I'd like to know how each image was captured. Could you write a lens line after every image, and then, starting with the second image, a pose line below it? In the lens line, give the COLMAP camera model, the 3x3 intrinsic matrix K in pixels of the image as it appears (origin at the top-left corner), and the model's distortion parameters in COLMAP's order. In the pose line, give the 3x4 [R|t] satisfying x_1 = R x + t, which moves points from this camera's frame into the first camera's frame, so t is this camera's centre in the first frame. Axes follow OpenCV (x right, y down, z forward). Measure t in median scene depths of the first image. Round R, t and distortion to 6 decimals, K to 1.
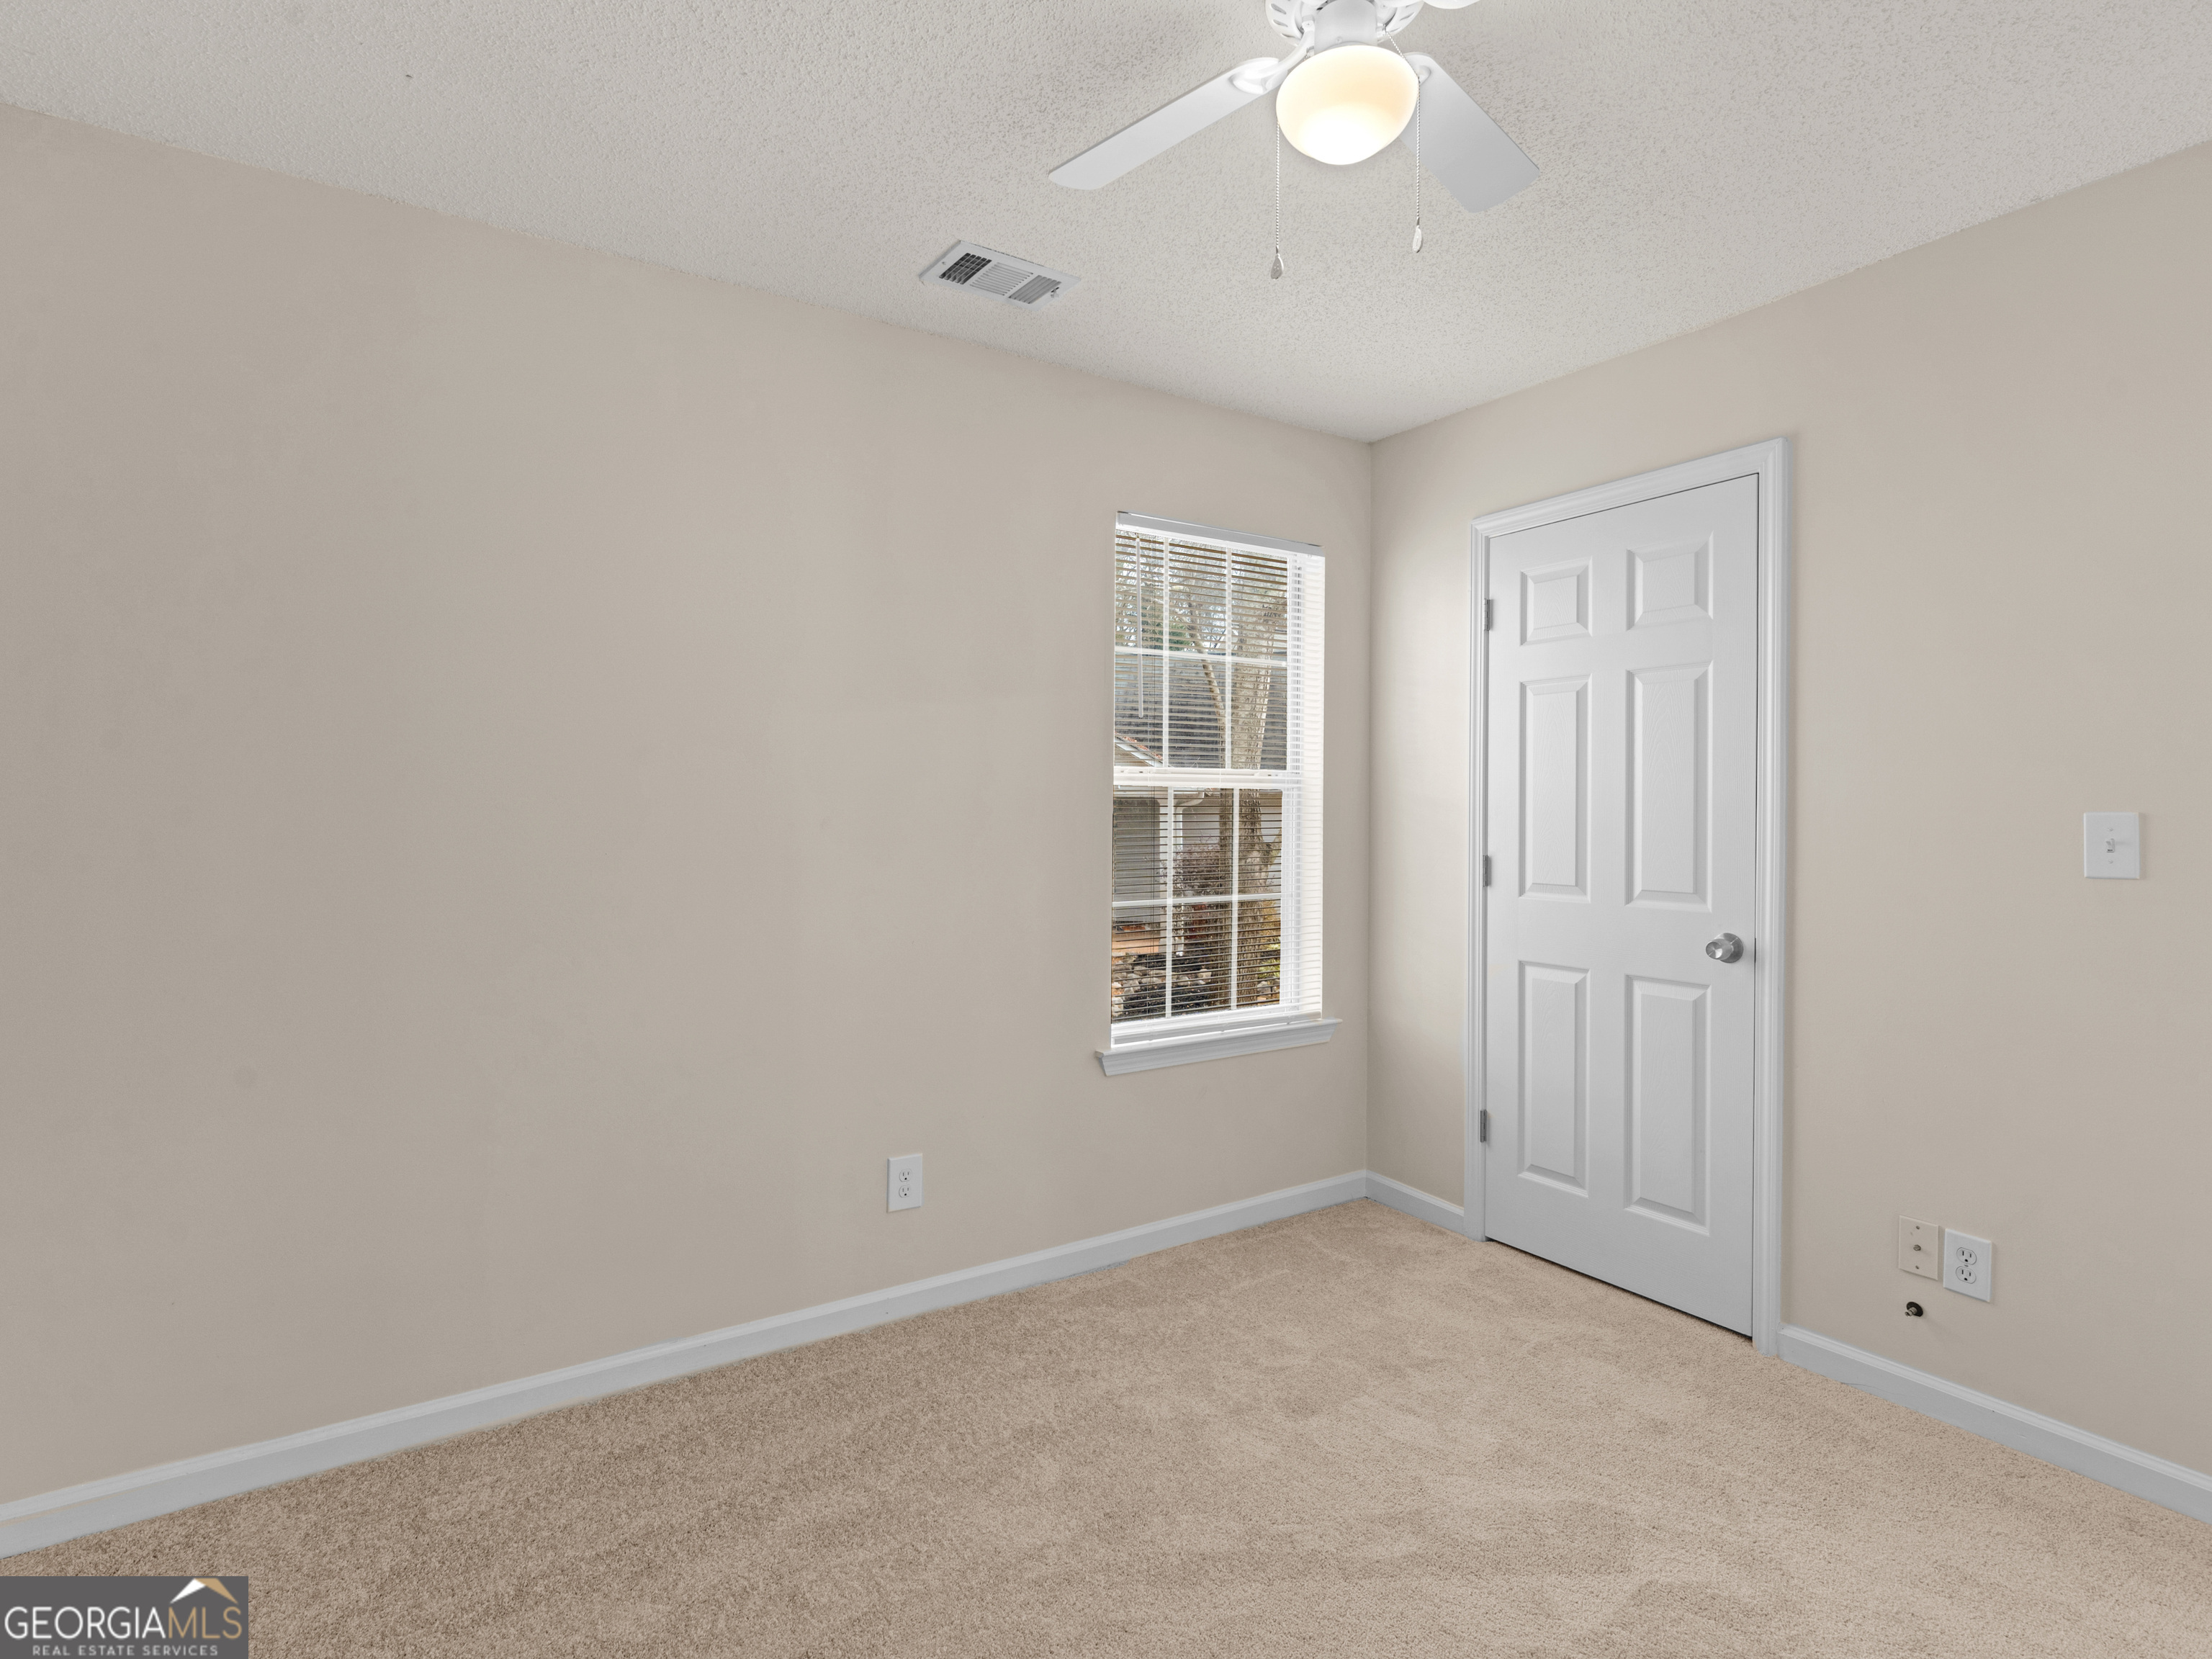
lens RADIAL K [[1130.0, 0, 1109.4], [0, 1130.0, 820.4], [0, 0, 1]] dist [-0.000757, -0.000807]
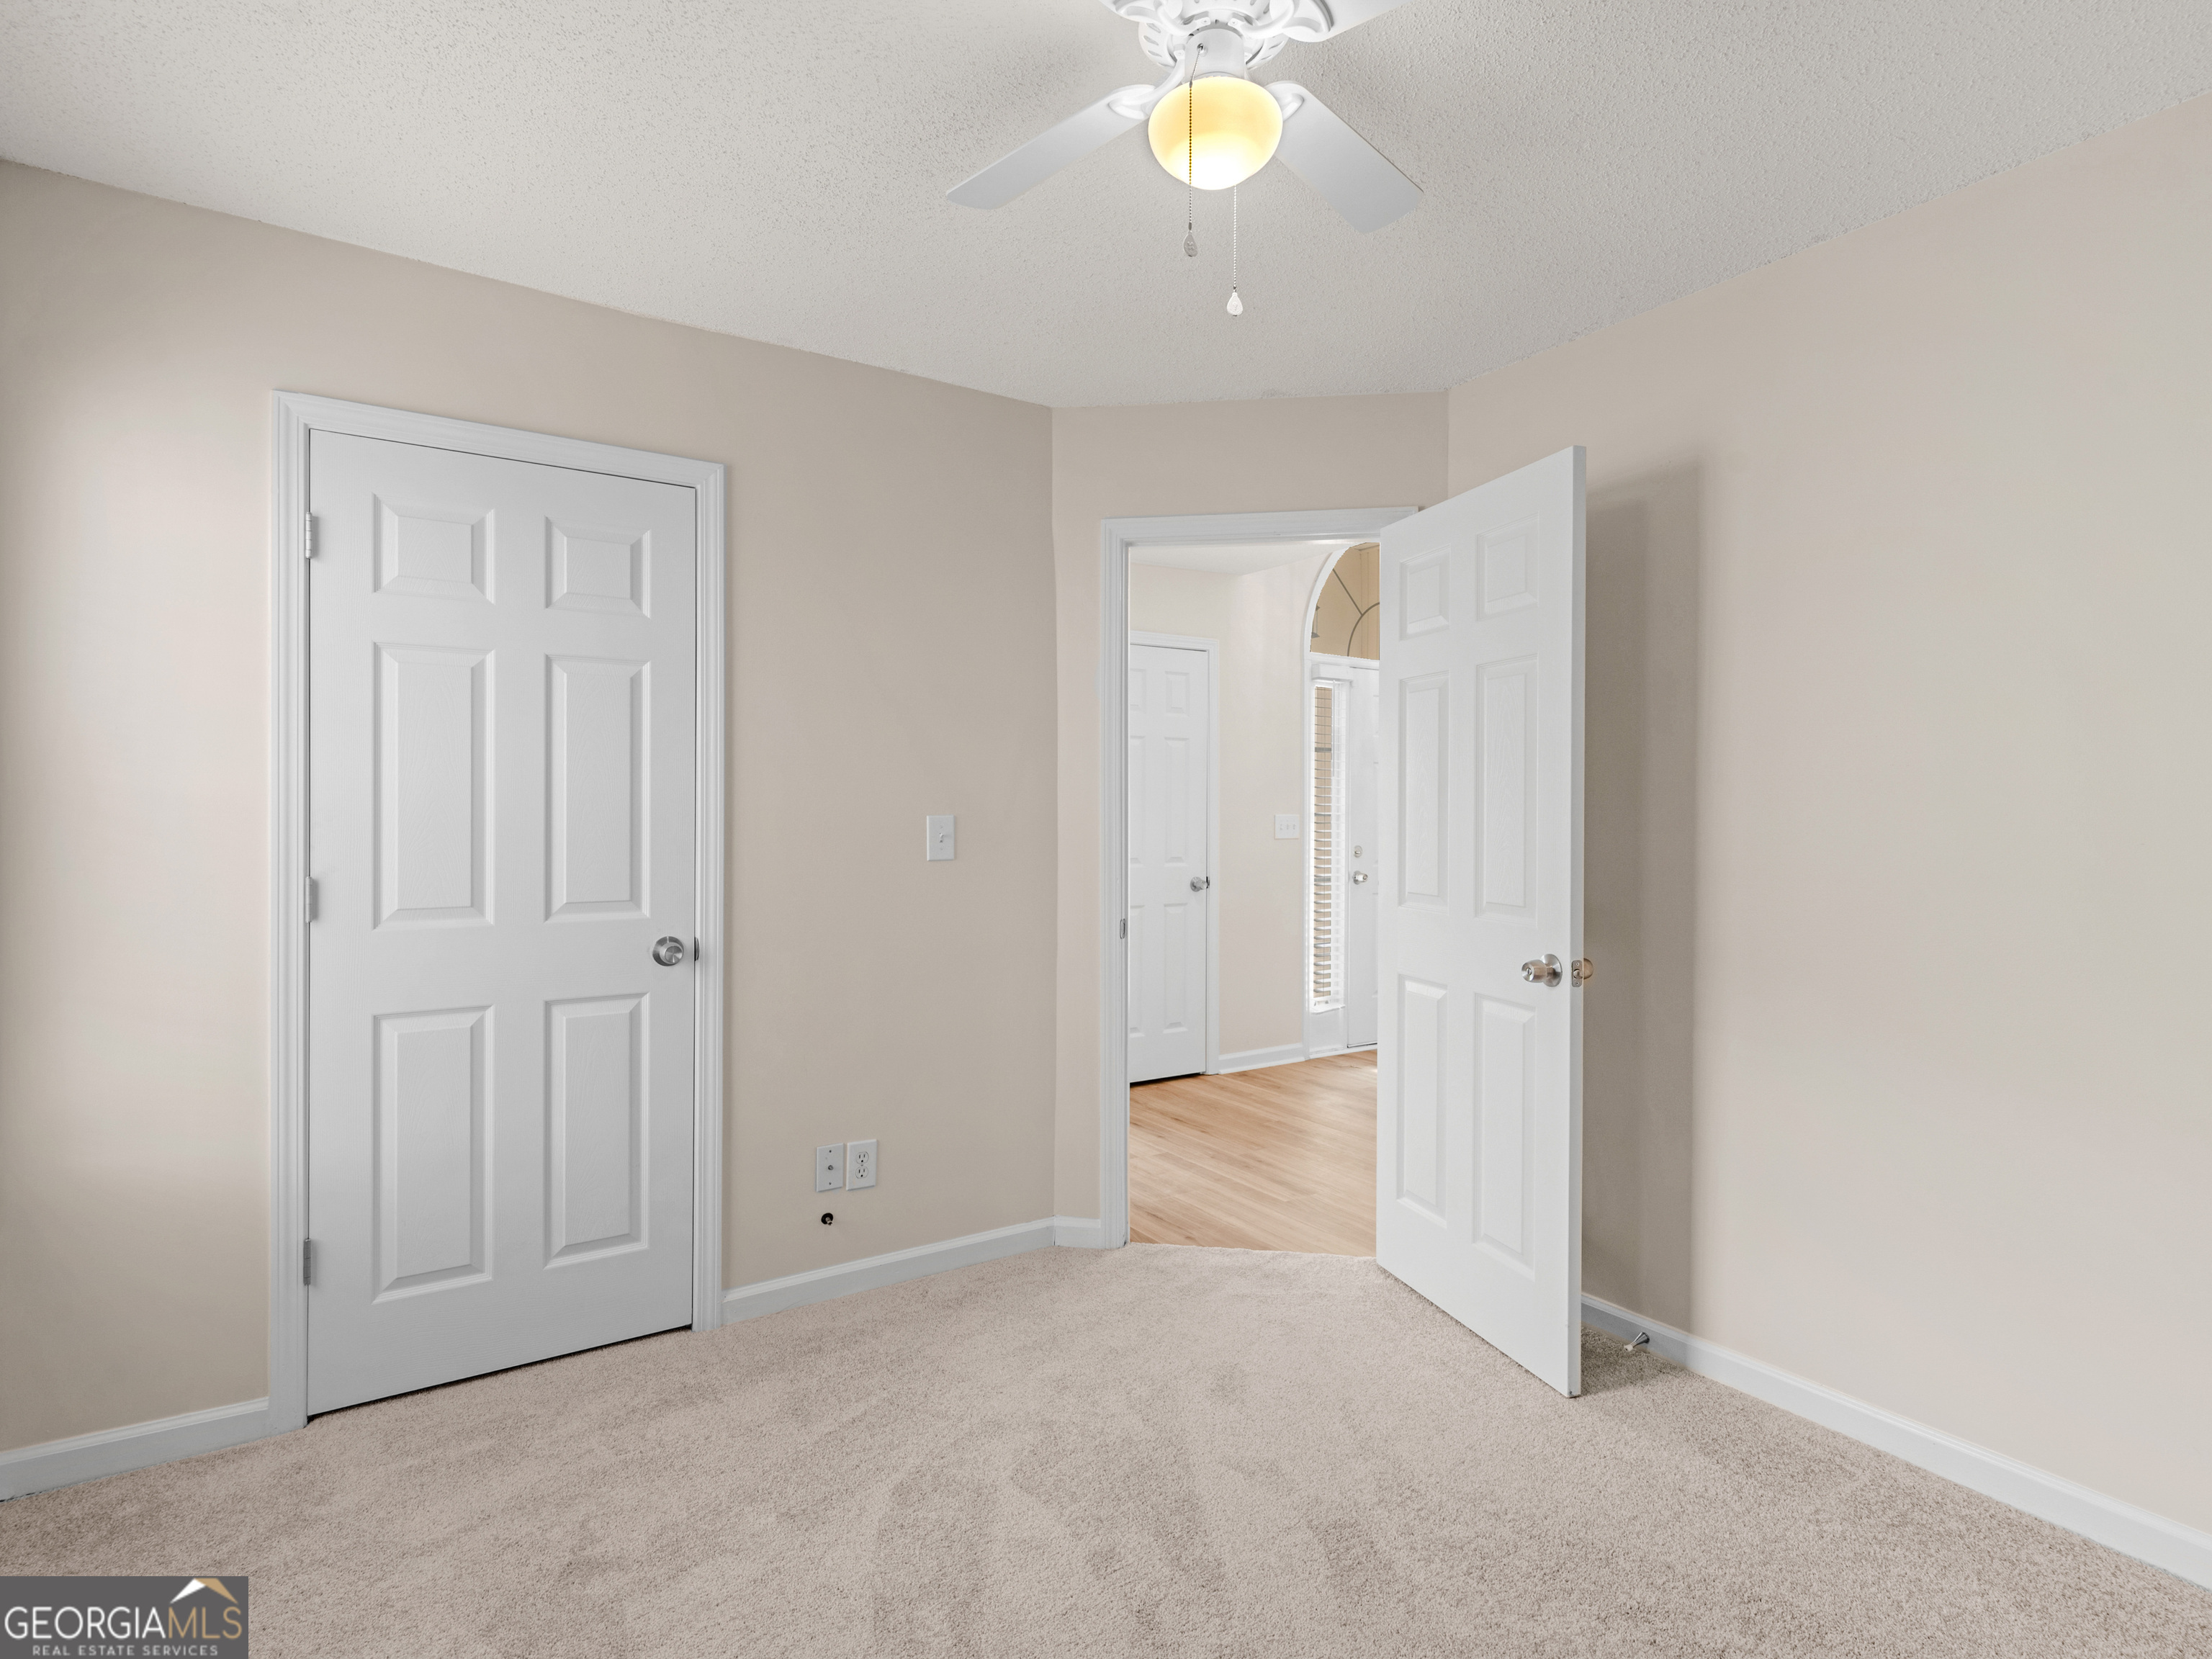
lens RADIAL K [[1144.3, 0, 1103.7], [0, 1144.3, 827.5], [0, 0, 1]] dist [-0.001498, -0.000265]
pose [[-0.009774, -0.011680, 0.999884, -0.458396], [0.008361, 0.999896, 0.011762, -0.005395], [-0.999917, 0.008475, -0.009675, 0.607032]]
